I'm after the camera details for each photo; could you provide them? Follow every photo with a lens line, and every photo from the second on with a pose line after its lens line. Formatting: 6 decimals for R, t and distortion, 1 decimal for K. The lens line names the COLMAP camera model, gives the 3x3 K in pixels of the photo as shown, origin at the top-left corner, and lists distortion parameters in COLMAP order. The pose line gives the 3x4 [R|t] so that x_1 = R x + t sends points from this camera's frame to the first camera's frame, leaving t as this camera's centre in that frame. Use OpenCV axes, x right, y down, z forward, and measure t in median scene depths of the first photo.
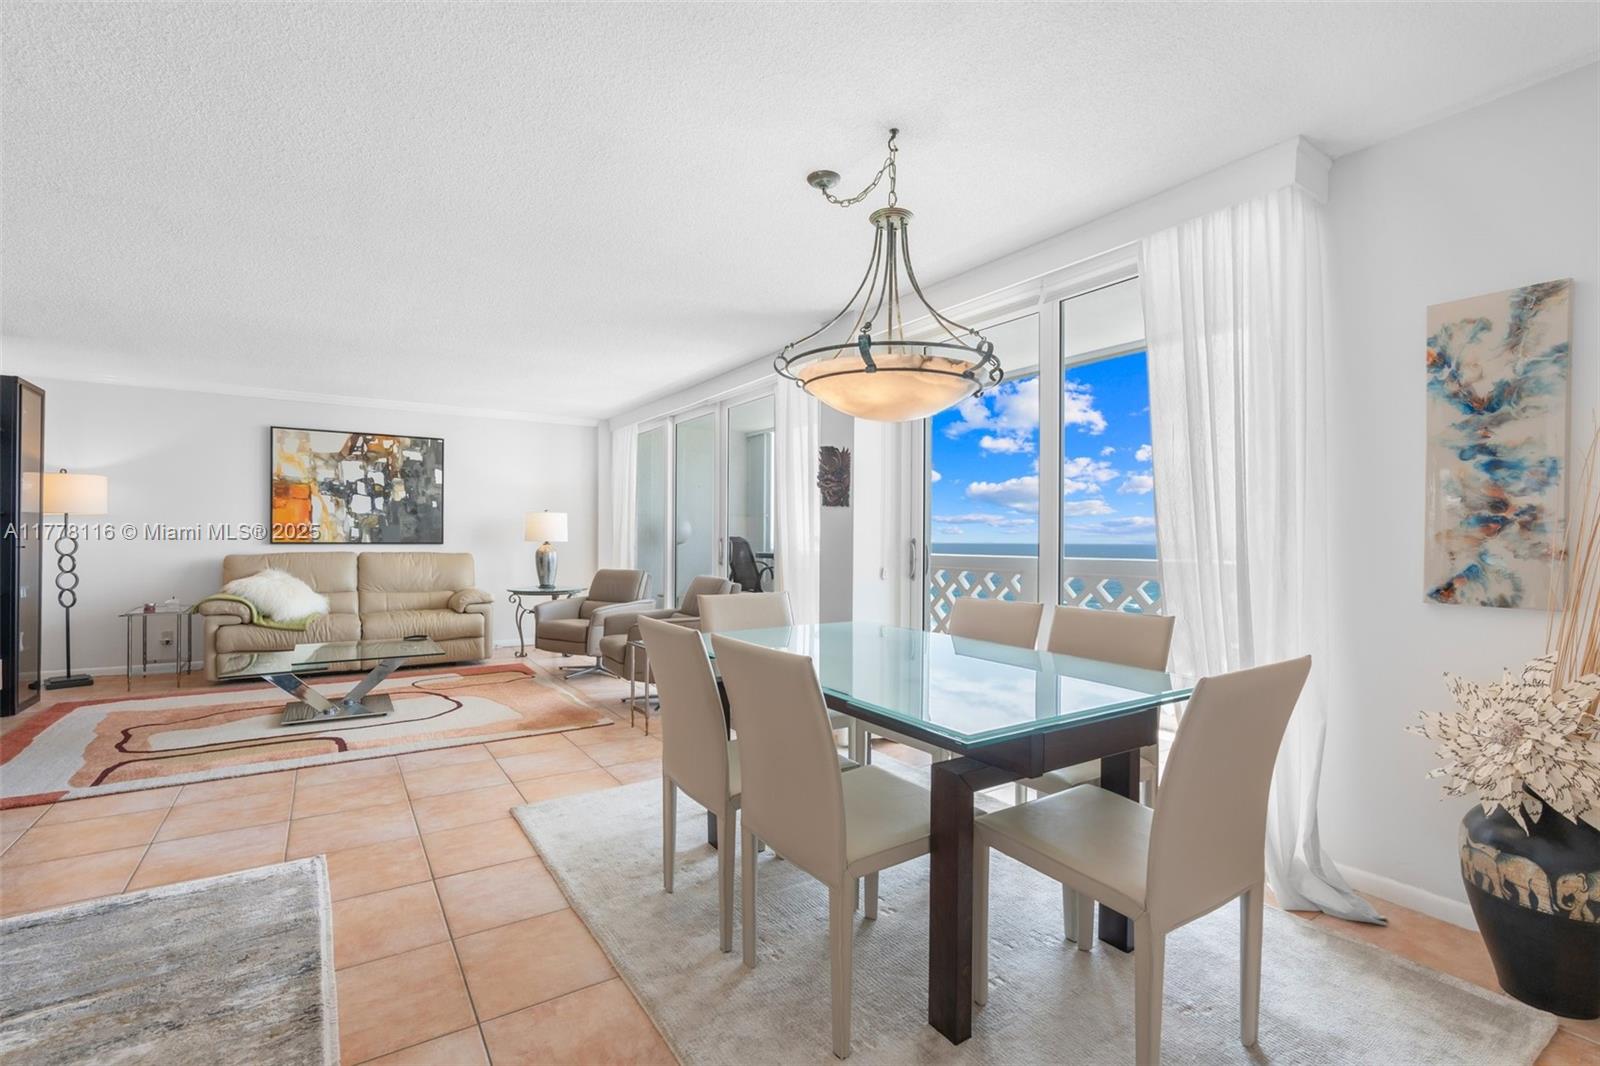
lens RADIAL K [[729.1, 0, 790.9], [0, 729.1, 540.3], [0, 0, 1]] dist [0.000834, 0.000555]
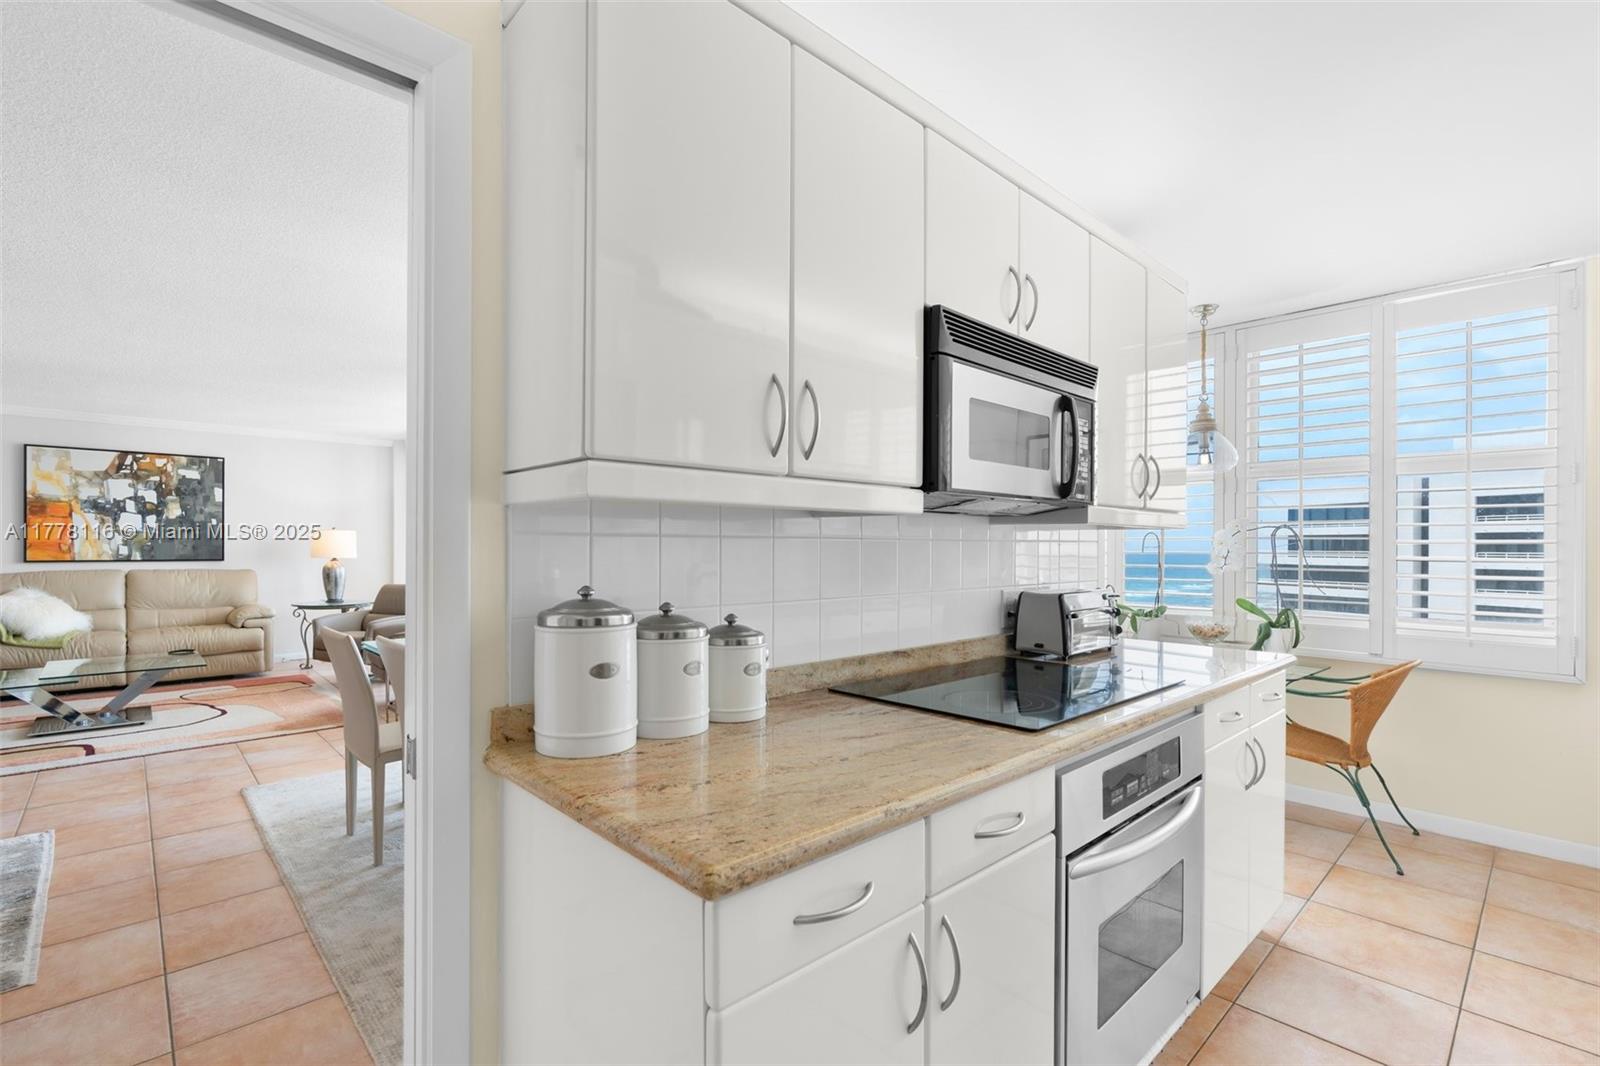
lens RADIAL K [[729.1, 0, 790.9], [0, 729.1, 547.7], [0, 0, 1]] dist [0.000834, 0.000555]
pose [[0.984726, -0.000633, 0.174108, 0.140880], [0.000655, 1.000000, -0.000068, -0.013728], [-0.174108, 0.000181, 0.984727, -0.160881]]
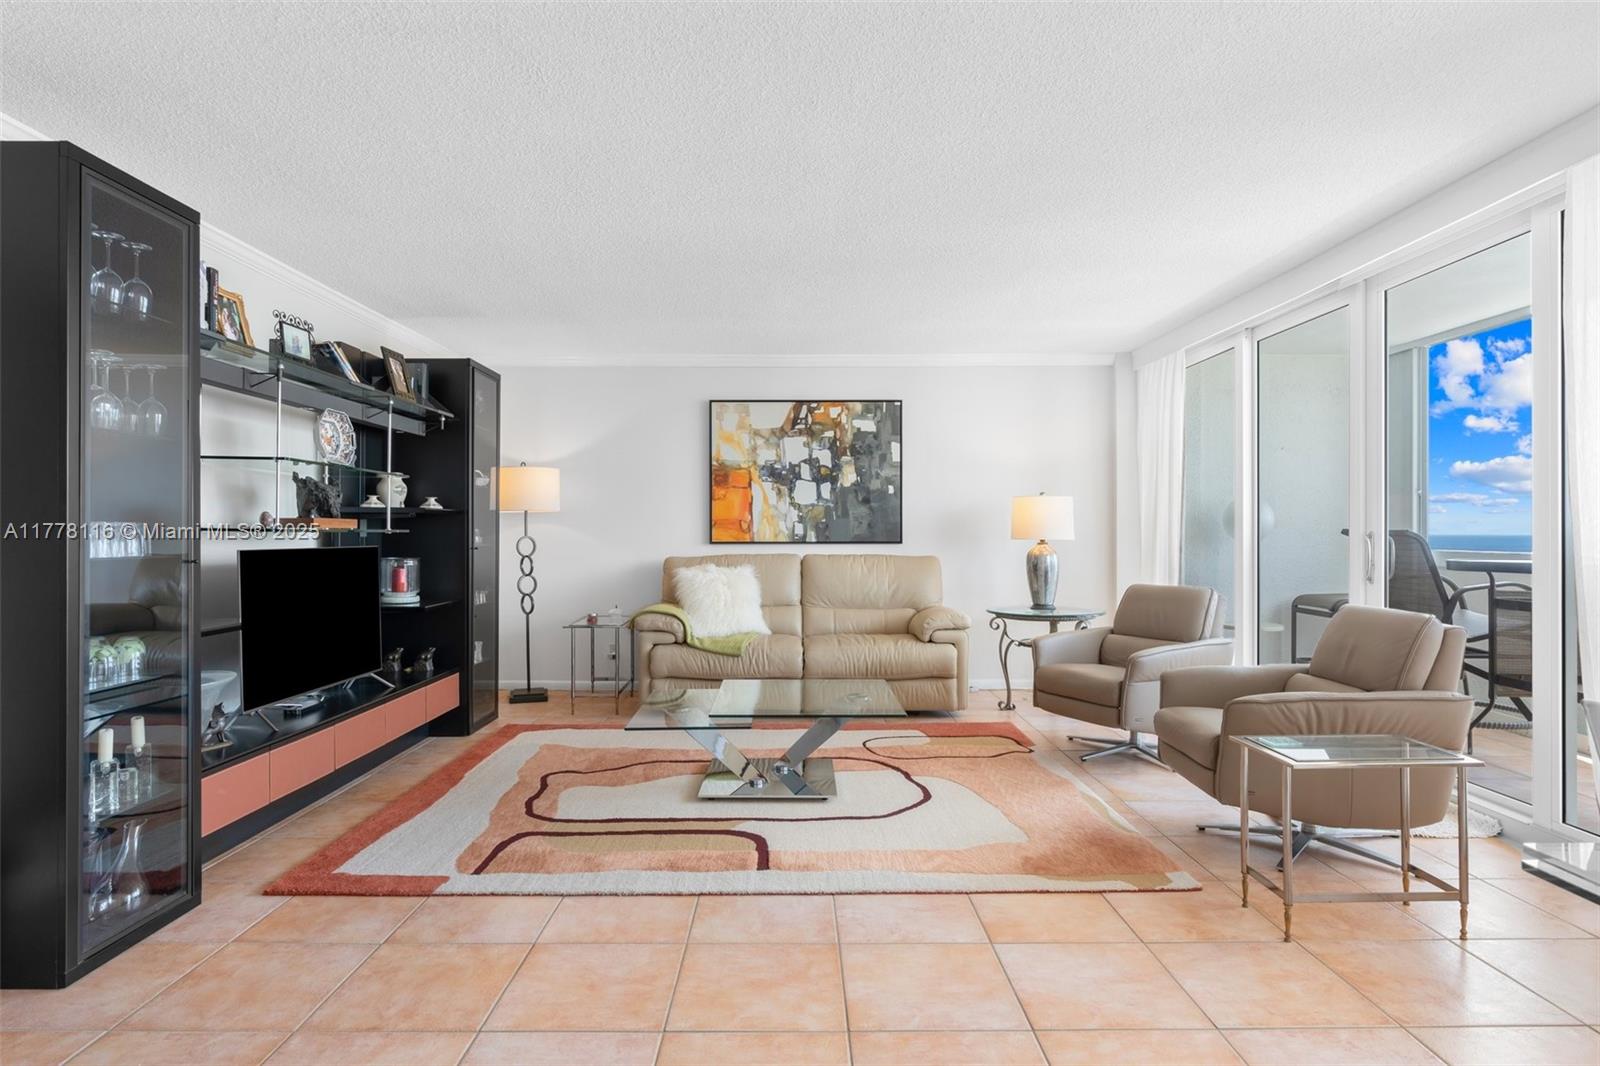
lens RADIAL K [[875.3, 0, 797.9], [0, 875.3, 531.4], [0, 0, 1]] dist [0.001084, 0.000390]
pose [[0.846055, -0.008060, -0.533034, -0.104550], [0.004714, 0.999960, -0.007638, -0.000908], [0.533074, 0.003950, 0.846059, 0.216925]]
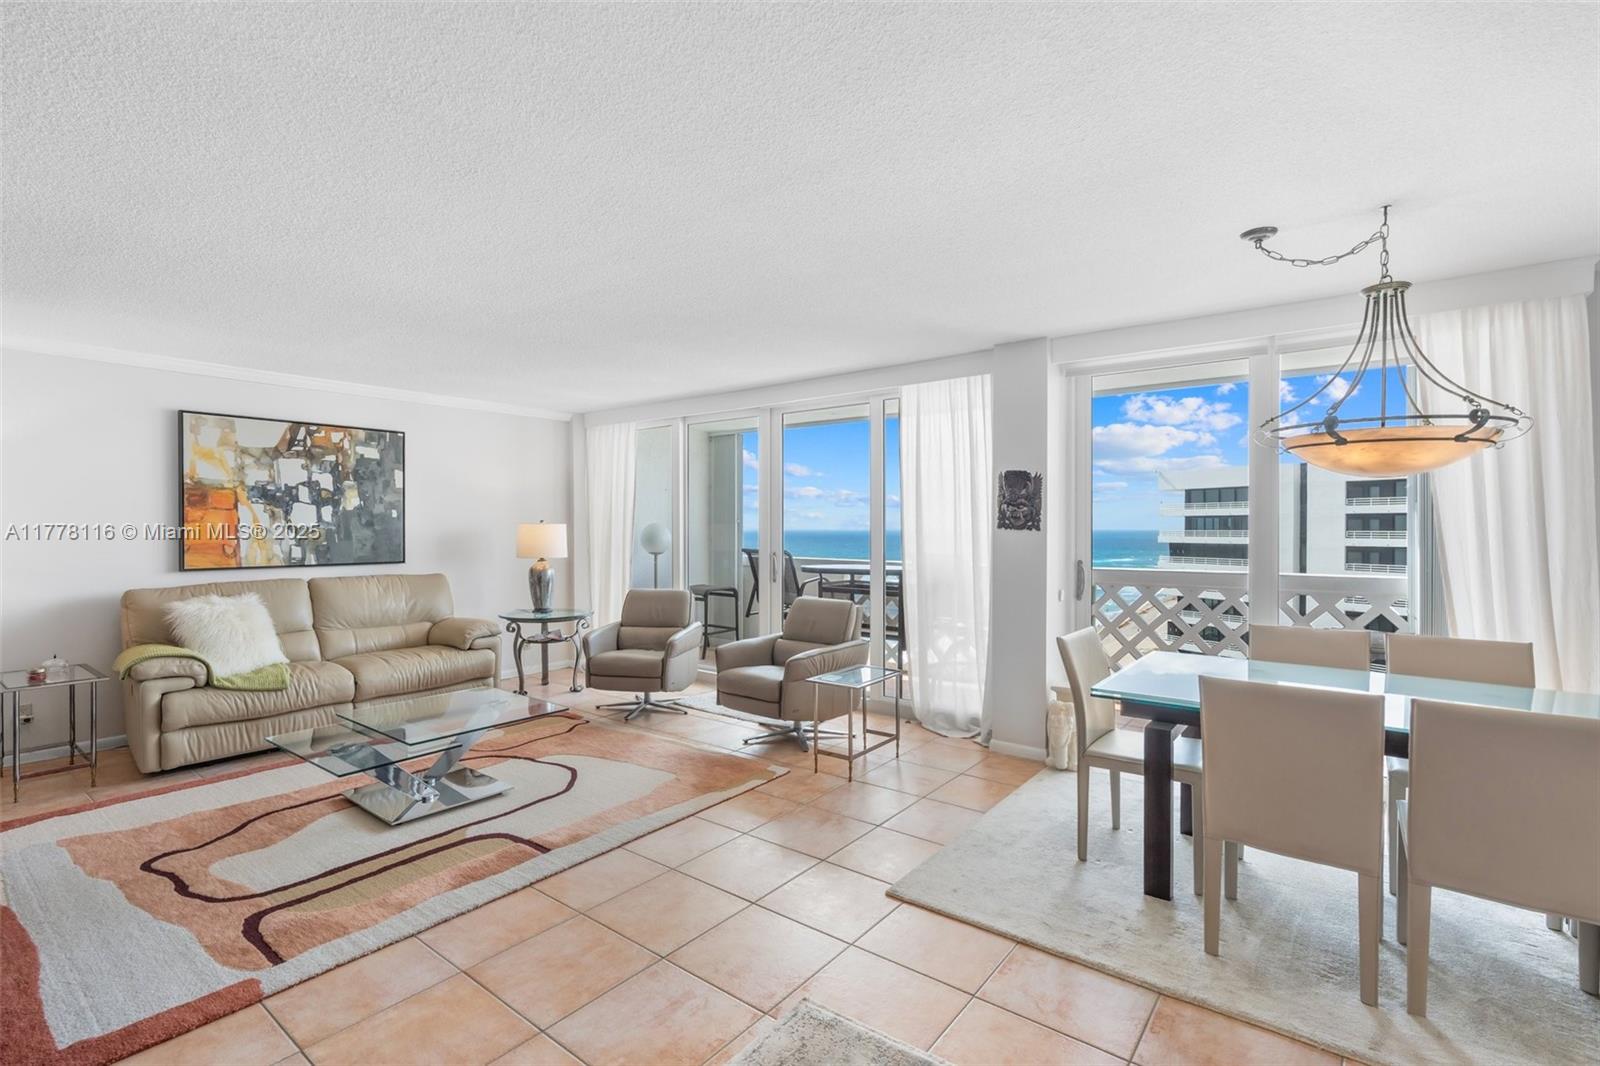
lens RADIAL K [[729.1, 0, 802.5], [0, 729.1, 537.1], [0, 0, 1]] dist [0.000834, 0.000555]
pose [[0.940274, -0.009751, 0.340280, -0.369580], [0.005501, 0.999894, 0.013452, -0.034887], [-0.340375, -0.010777, 0.940228, 0.101167]]
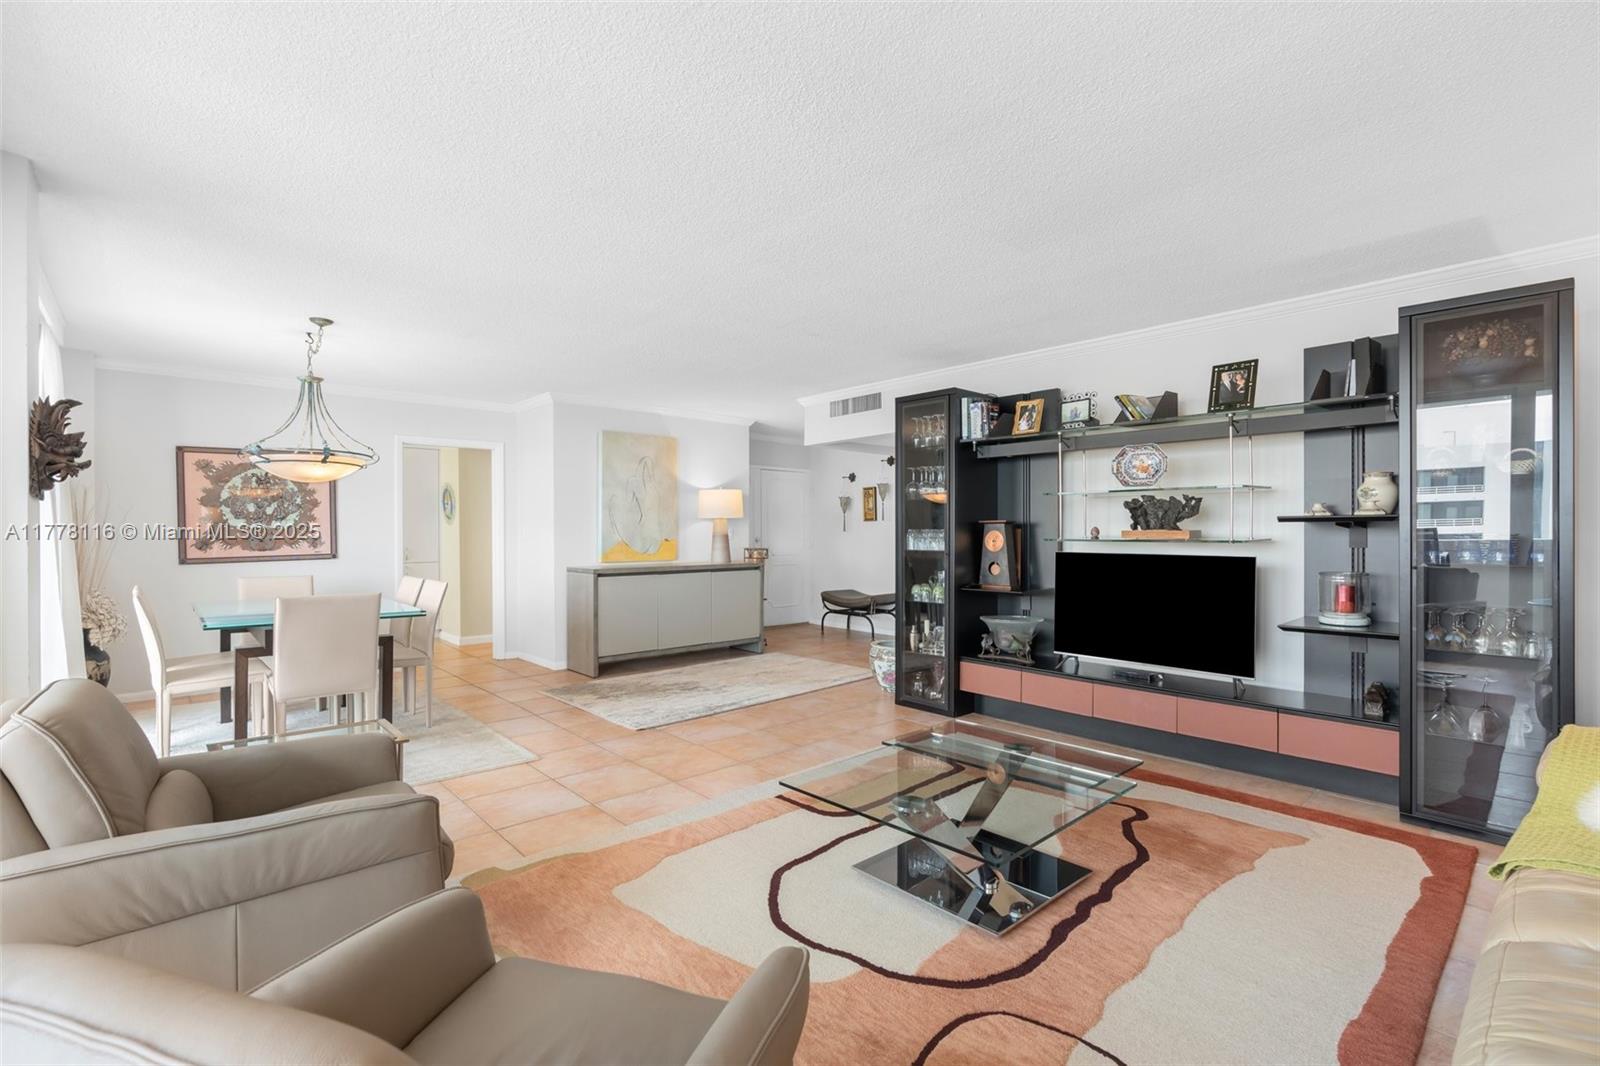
lens RADIAL K [[729.1, 0, 794.1], [0, 729.1, 533.7], [0, 0, 1]] dist [0.000834, 0.000555]
pose [[-0.987494, -0.003474, -0.157620, -0.295194], [-0.004807, 0.999956, 0.008073, -0.016566], [0.157585, 0.008730, -0.987467, 1.103012]]
